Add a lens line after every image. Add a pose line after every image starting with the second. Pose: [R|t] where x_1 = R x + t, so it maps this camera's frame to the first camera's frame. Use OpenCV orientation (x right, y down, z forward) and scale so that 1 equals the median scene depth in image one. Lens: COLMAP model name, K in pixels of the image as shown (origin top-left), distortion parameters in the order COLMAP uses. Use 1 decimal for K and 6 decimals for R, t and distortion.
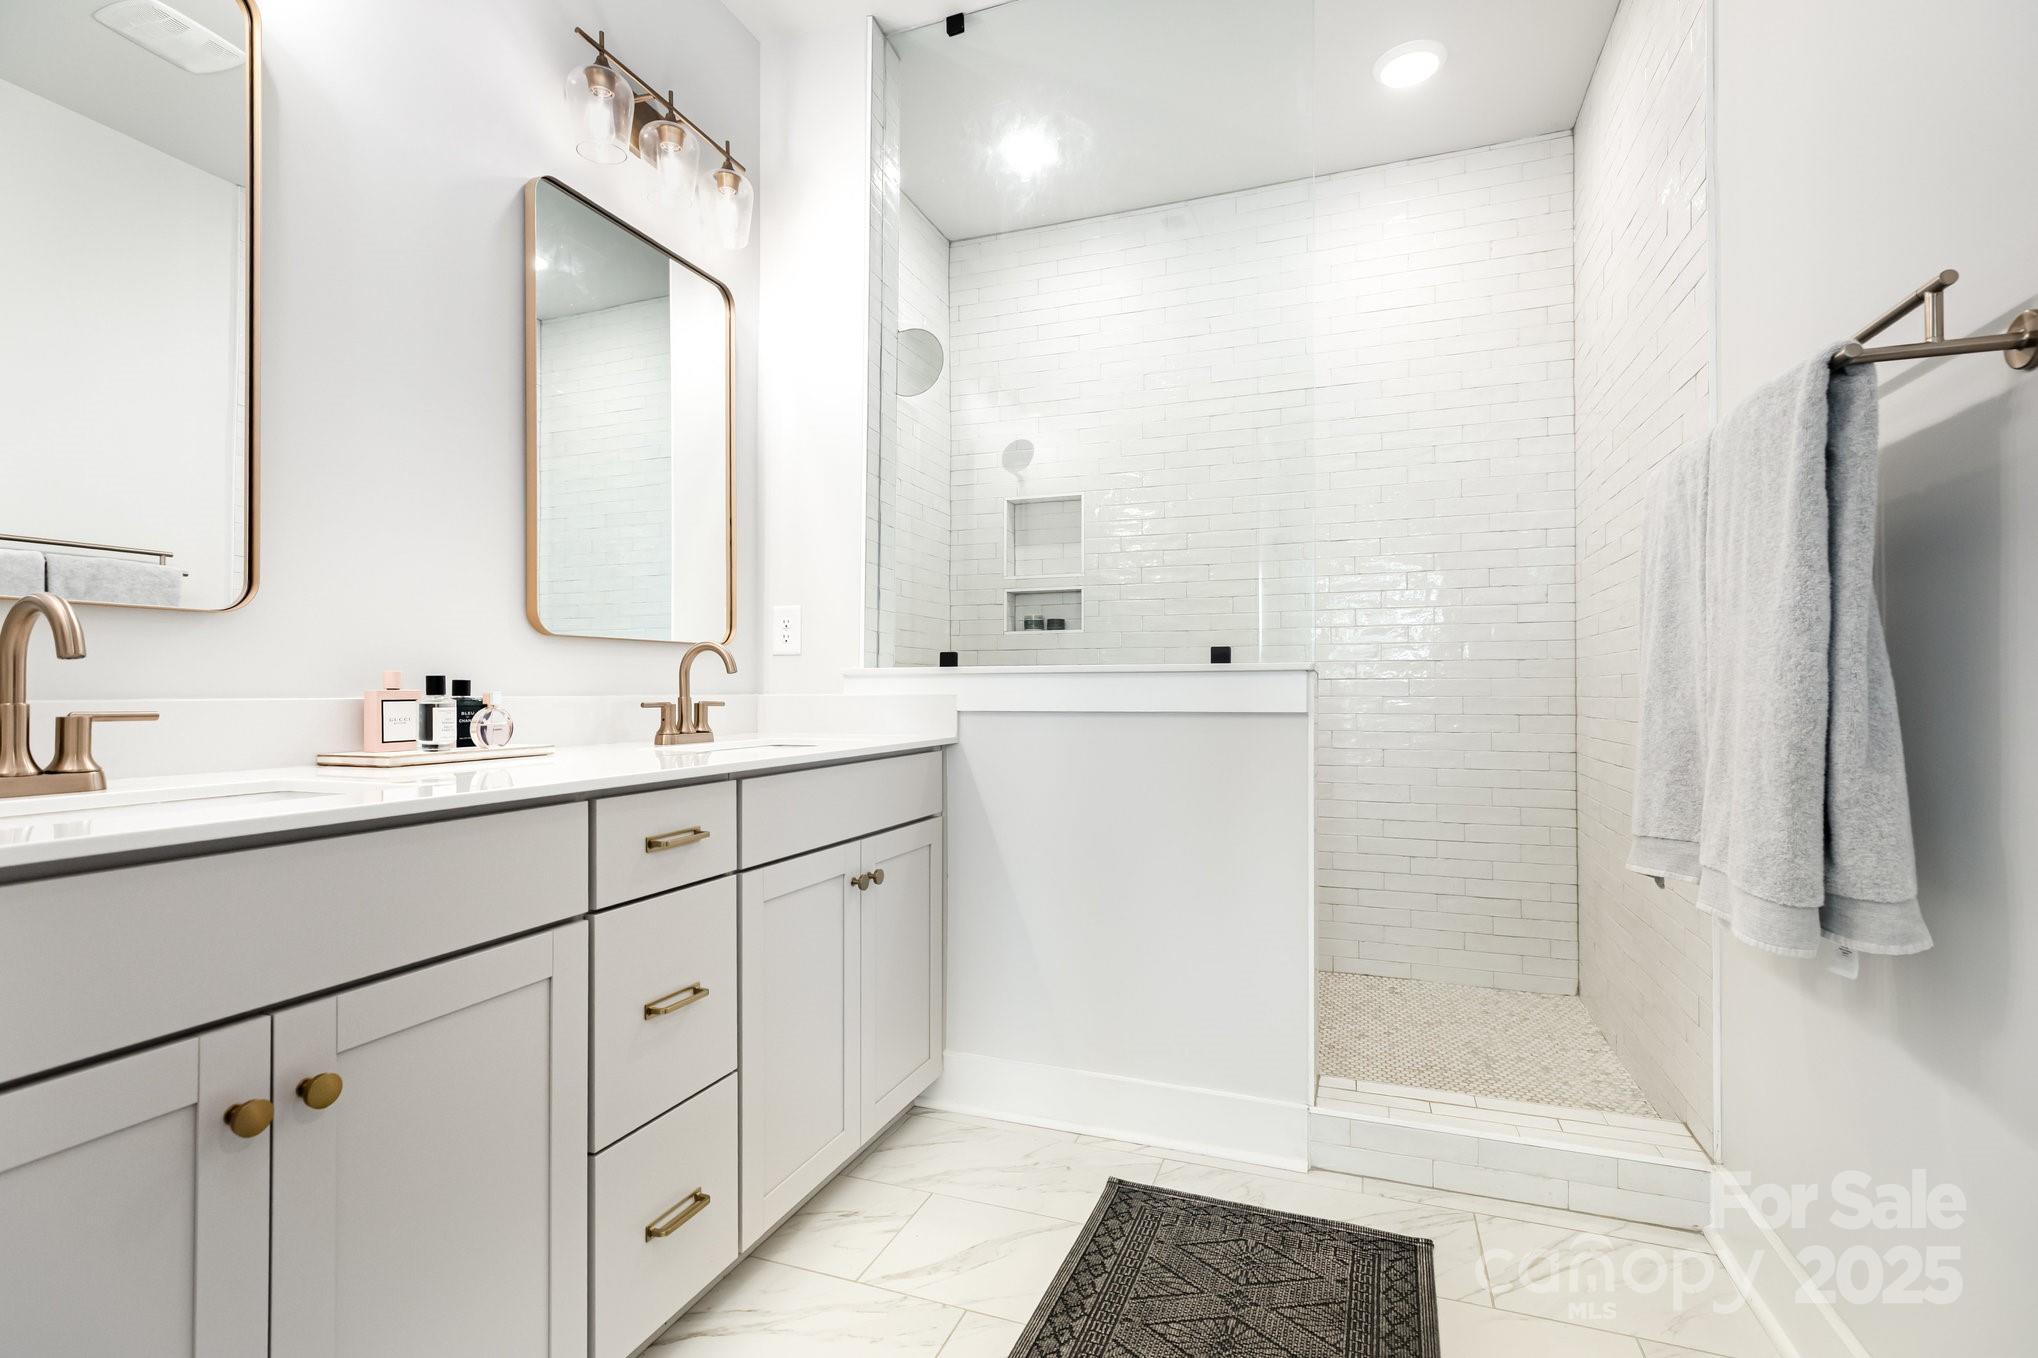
lens RADIAL K [[941.4, 0, 1025.5], [0, 941.4, 657.1], [0, 0, 1]] dist [0.001819, 0.000152]
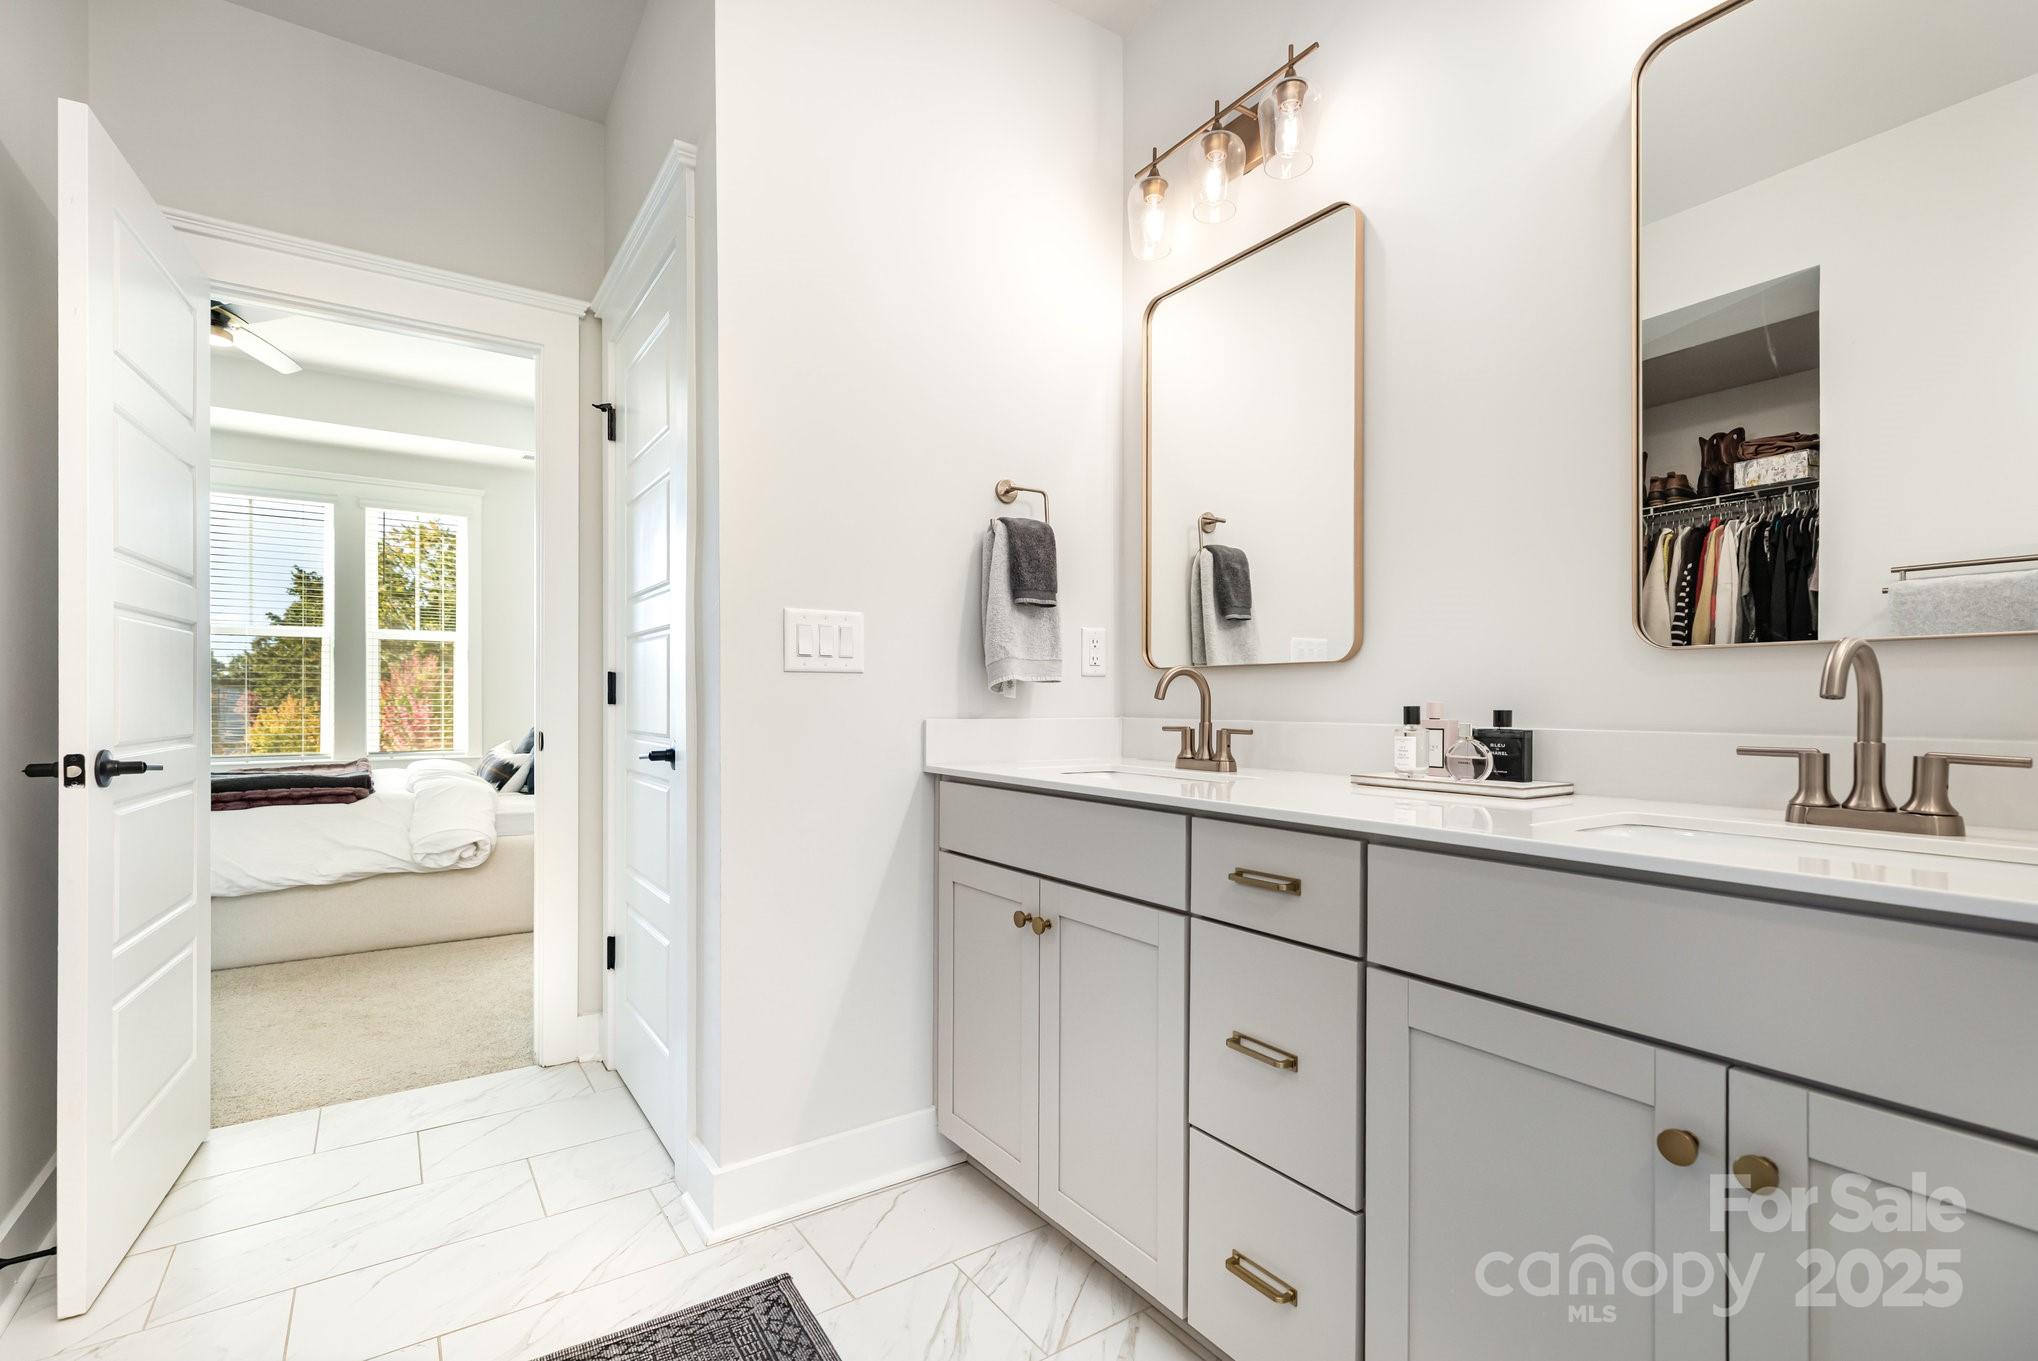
lens RADIAL K [[912.5, 0, 1022.6], [0, 912.5, 720.1], [0, 0, 1]] dist [0.001862, 0.000256]
pose [[-0.567135, 0.001387, -0.823623, 0.504277], [0.008802, 0.999952, -0.004377, 0.041169], [0.823578, -0.009732, -0.567120, 1.344512]]
